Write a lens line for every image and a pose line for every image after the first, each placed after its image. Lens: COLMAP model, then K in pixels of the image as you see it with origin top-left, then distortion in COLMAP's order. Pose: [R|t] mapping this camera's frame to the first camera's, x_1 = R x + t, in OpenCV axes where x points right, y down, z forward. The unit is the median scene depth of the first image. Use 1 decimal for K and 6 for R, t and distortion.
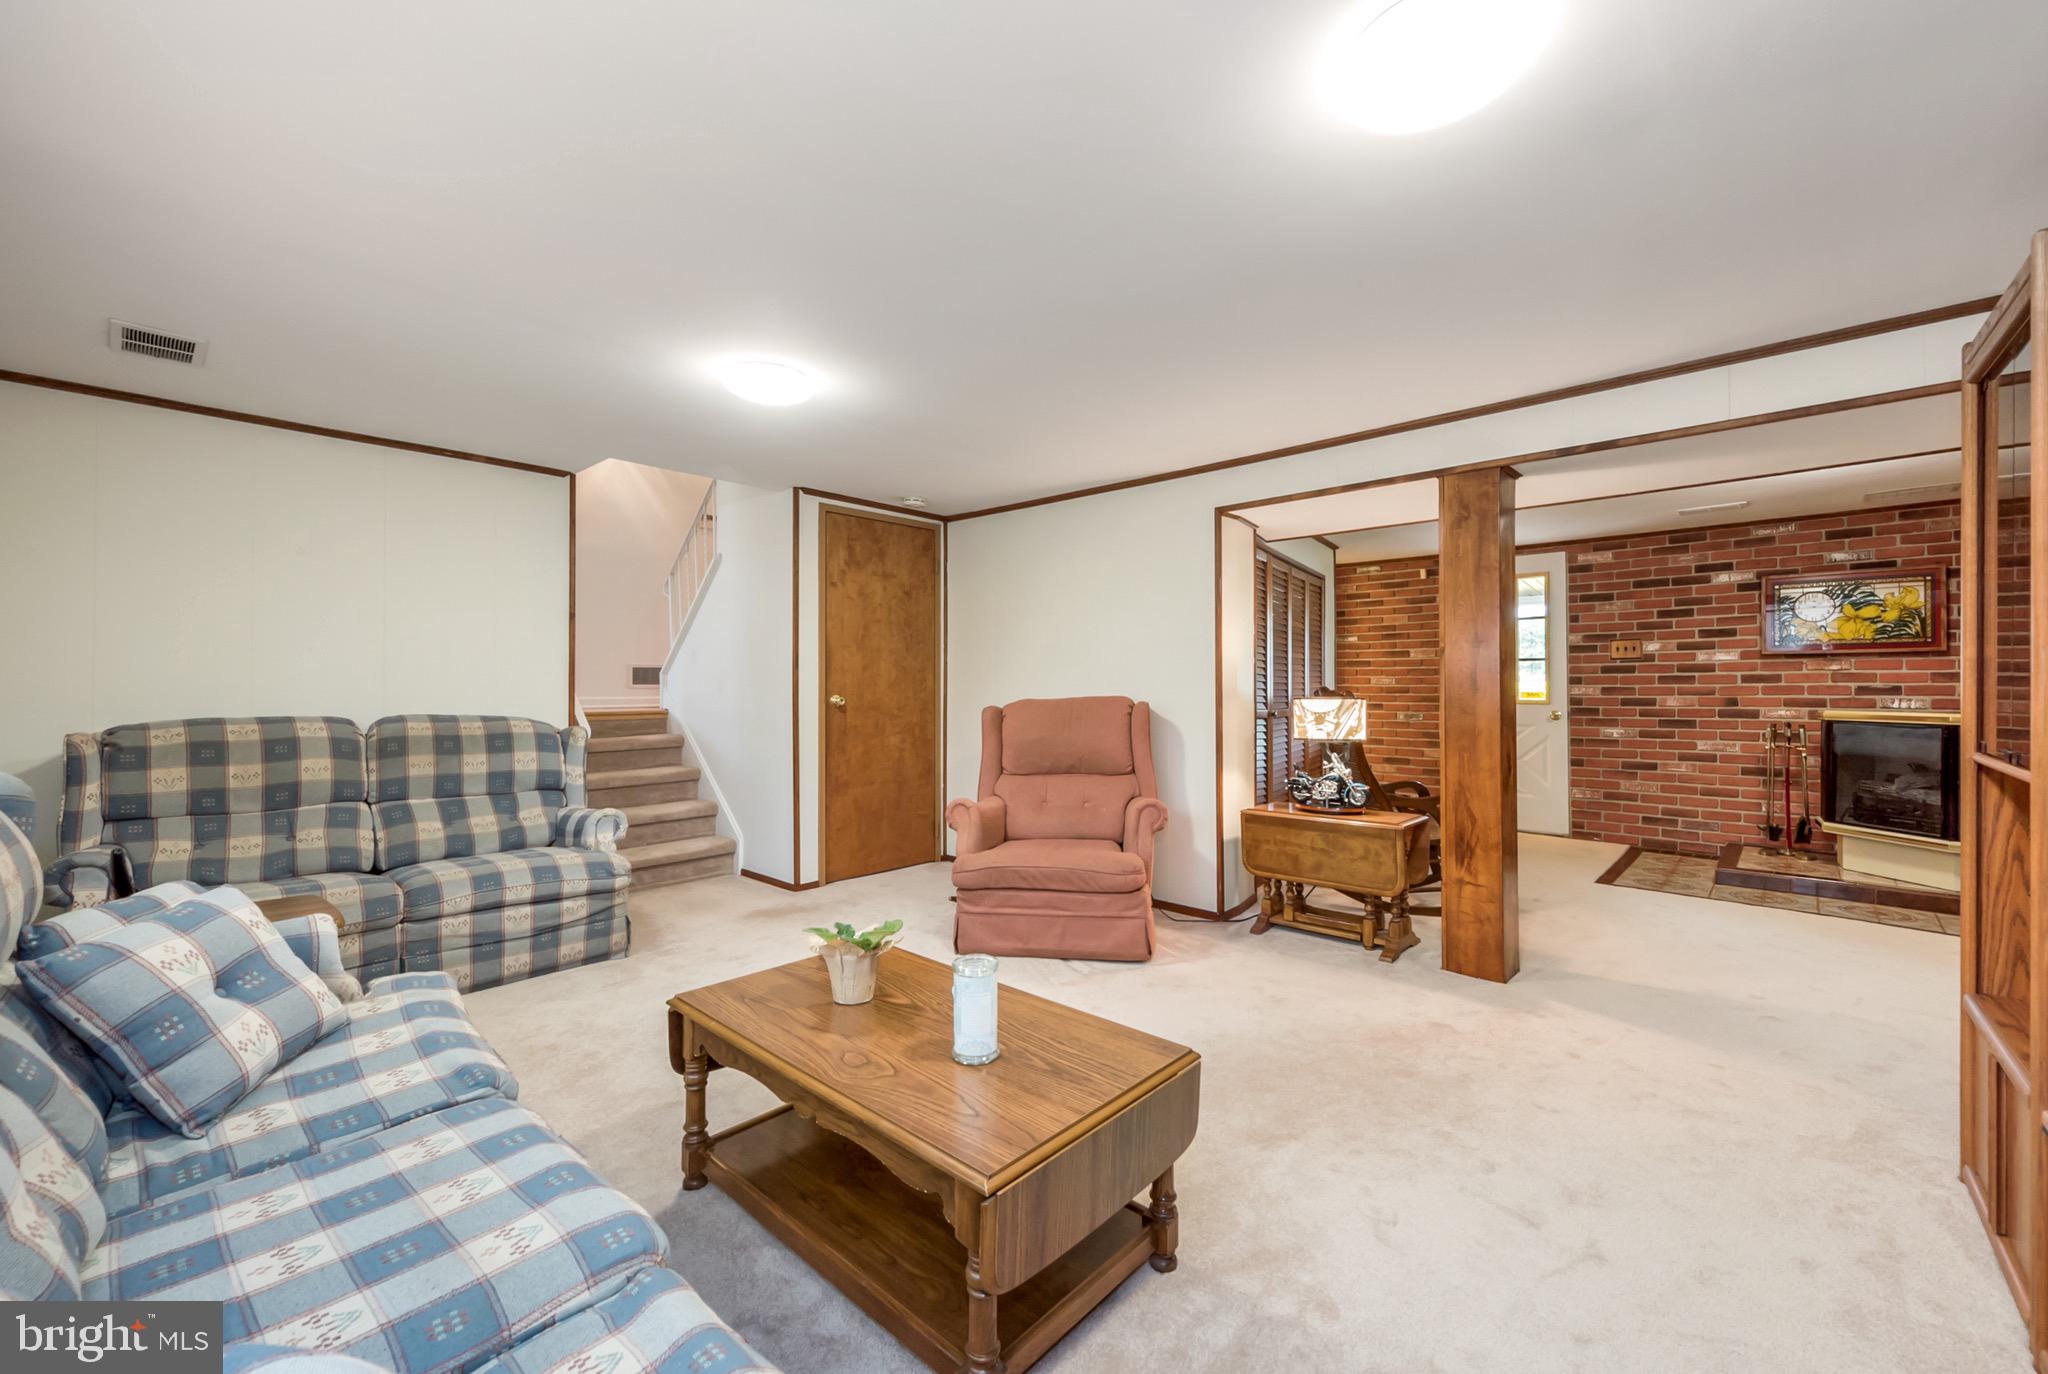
lens RADIAL K [[804.8, 0, 1029.4], [0, 804.8, 682.3], [0, 0, 1]] dist [-0.003062, -0.000621]
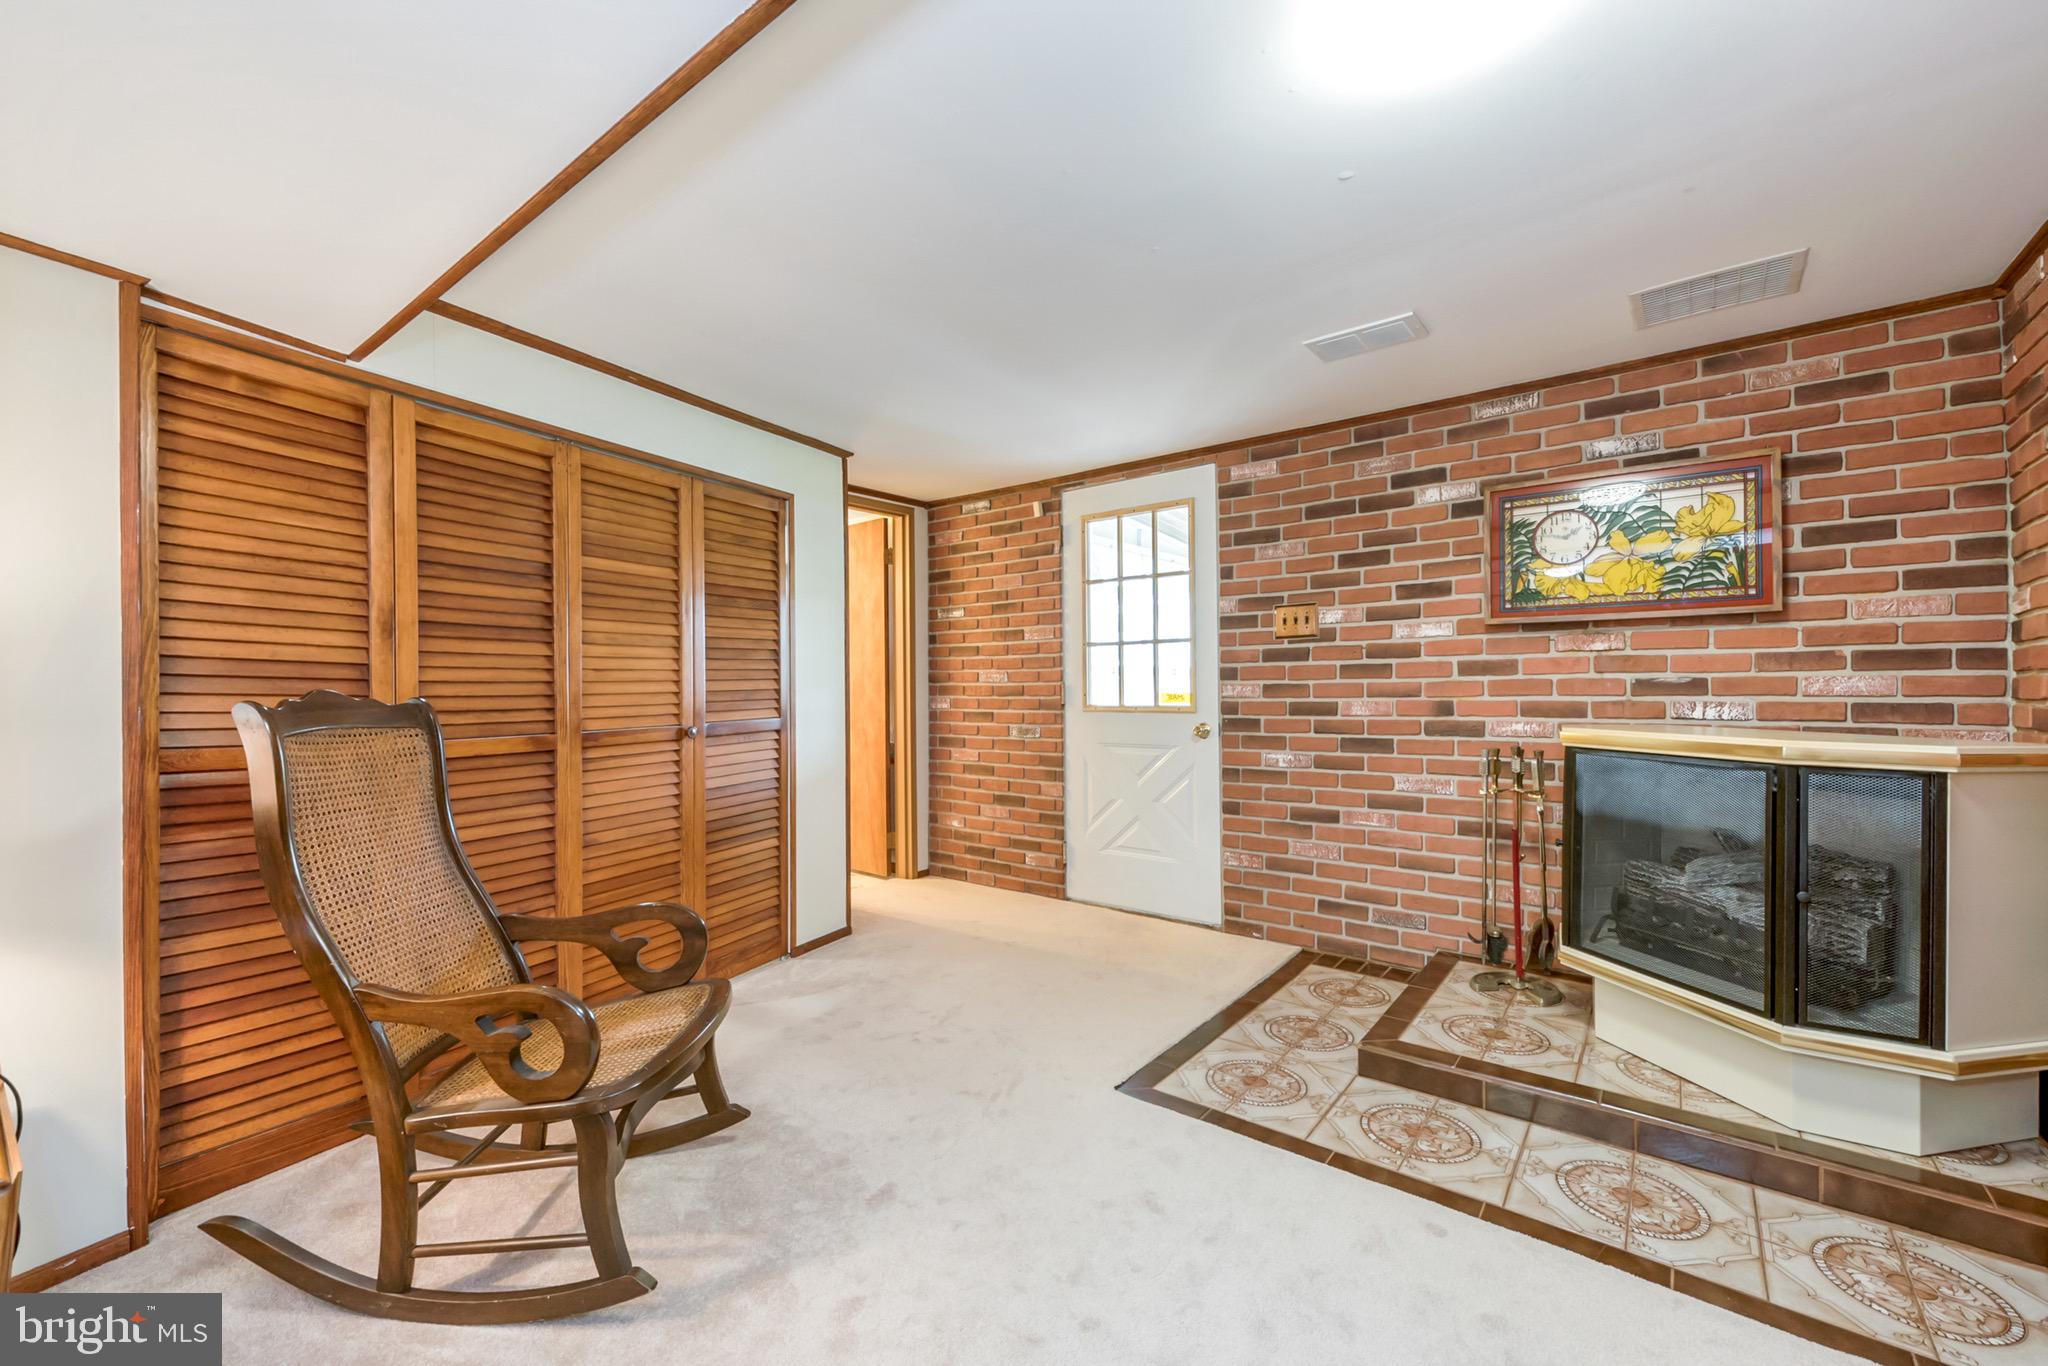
lens RADIAL K [[804.8, 0, 1018.0], [0, 804.8, 687.7], [0, 0, 1]] dist [-0.003062, -0.000621]
pose [[0.996119, -0.007450, 0.087703, 0.494673], [0.006869, 0.999952, 0.006924, 0.003253], [-0.087751, -0.006295, 0.996123, 0.428587]]
